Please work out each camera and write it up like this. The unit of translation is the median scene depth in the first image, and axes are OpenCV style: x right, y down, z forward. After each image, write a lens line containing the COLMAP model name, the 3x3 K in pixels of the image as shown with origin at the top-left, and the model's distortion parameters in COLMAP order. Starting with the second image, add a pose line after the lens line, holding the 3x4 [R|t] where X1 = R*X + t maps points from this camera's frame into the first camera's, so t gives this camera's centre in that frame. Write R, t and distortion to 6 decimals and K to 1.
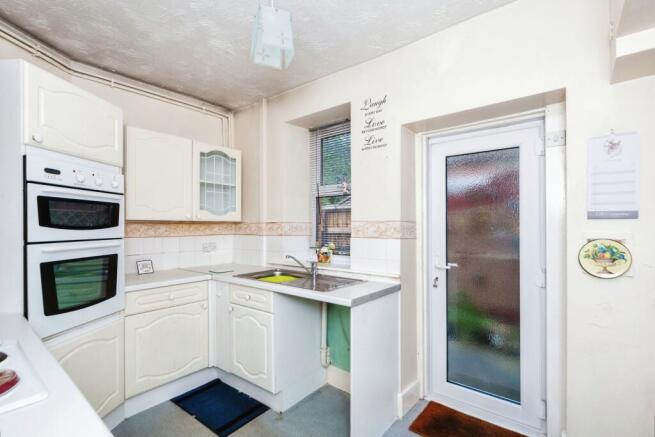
lens RADIAL K [[309.6, 0, 327.4], [0, 309.6, 222.1], [0, 0, 1]] dist [-0.001127, -0.000168]
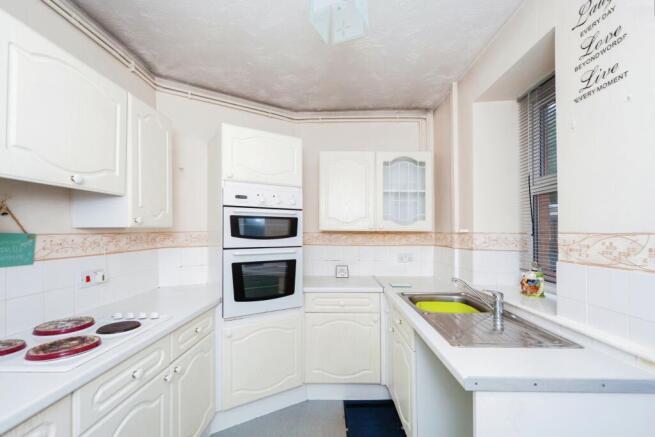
lens RADIAL K [[286.6, 0, 328.3], [0, 286.6, 225.7], [0, 0, 1]] dist [0.001914, -0.000119]
pose [[0.617294, -0.014218, -0.786604, 0.233827], [0.004906, 0.999887, -0.014223, -0.009895], [0.786717, 0.004921, 0.617294, 0.339433]]
